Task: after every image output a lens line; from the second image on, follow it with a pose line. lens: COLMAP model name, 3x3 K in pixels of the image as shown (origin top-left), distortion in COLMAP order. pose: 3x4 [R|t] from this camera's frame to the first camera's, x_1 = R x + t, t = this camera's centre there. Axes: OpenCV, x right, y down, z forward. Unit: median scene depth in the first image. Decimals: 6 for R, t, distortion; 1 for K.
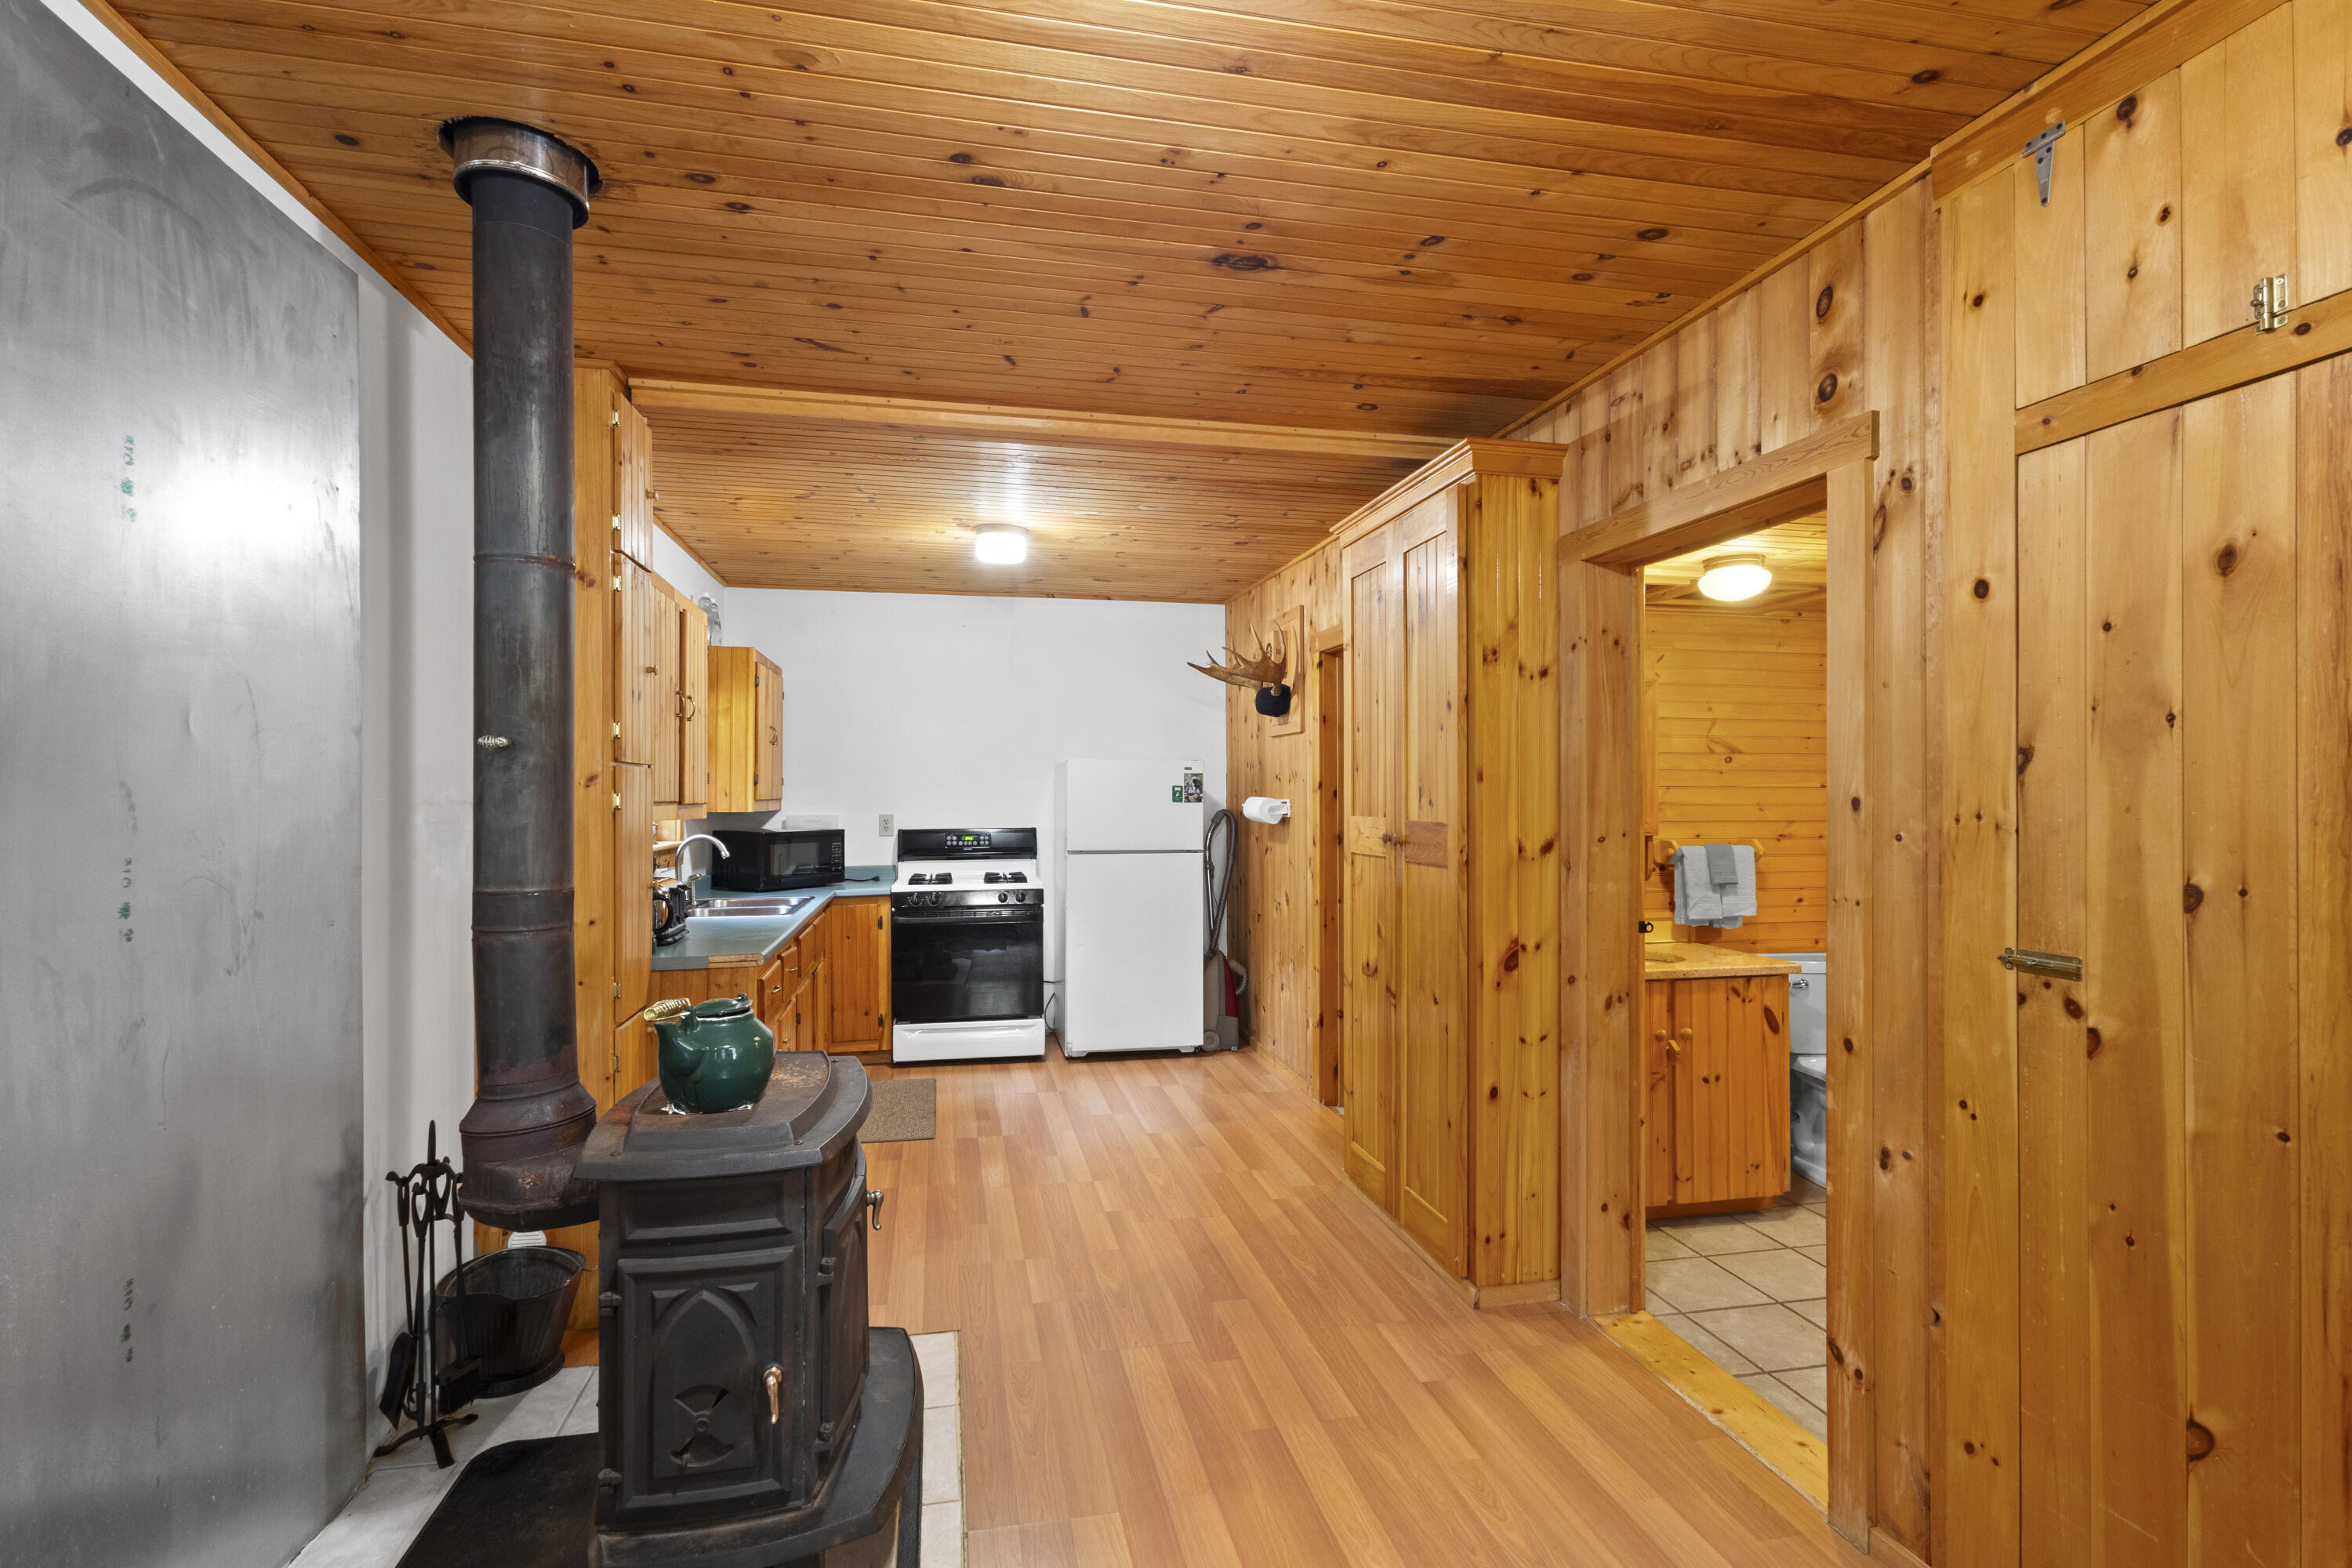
lens RADIAL K [[1086.8, 0, 1168.9], [0, 1086.8, 786.2], [0, 0, 1]] dist [0.000327, 0.000134]
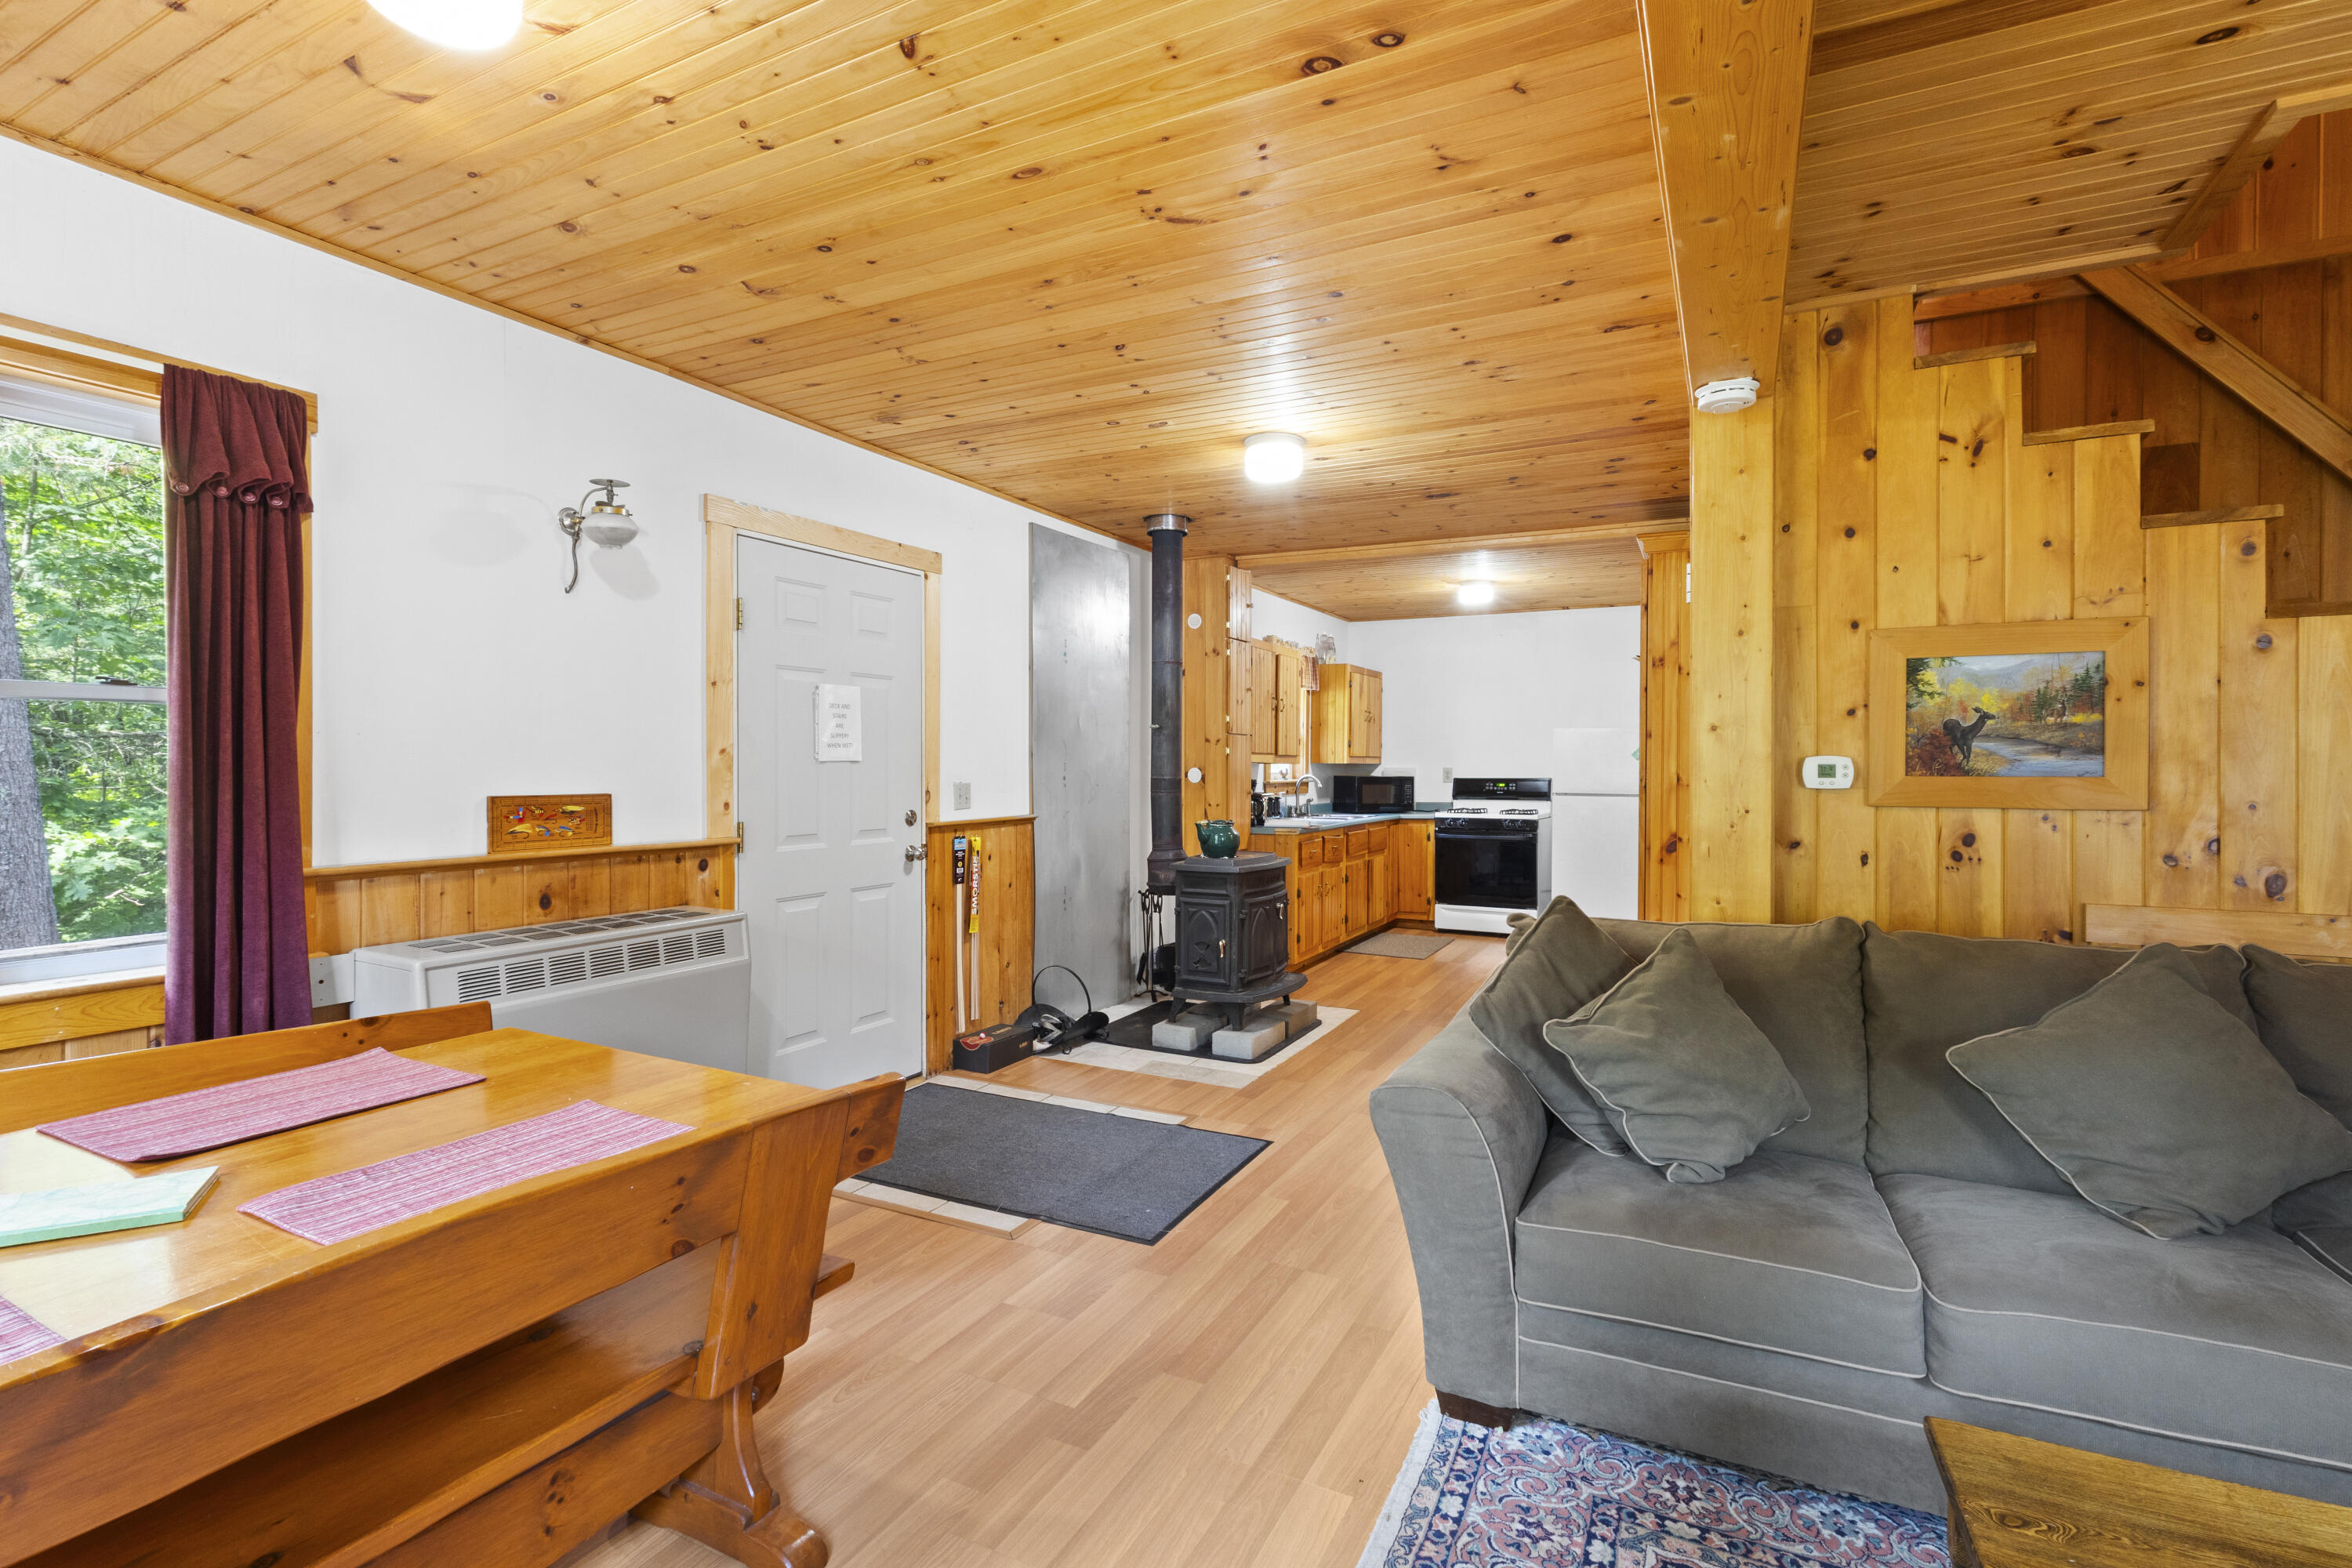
lens RADIAL K [[1085.4, 0, 1184.1], [0, 1085.4, 774.1], [0, 0, 1]] dist [-0.000095, 0.000031]
pose [[0.782680, 0.009881, -0.622346, 0.468395], [-0.000738, 0.999888, 0.014948, 0.016226], [0.622424, -0.011241, 0.782600, -0.460819]]
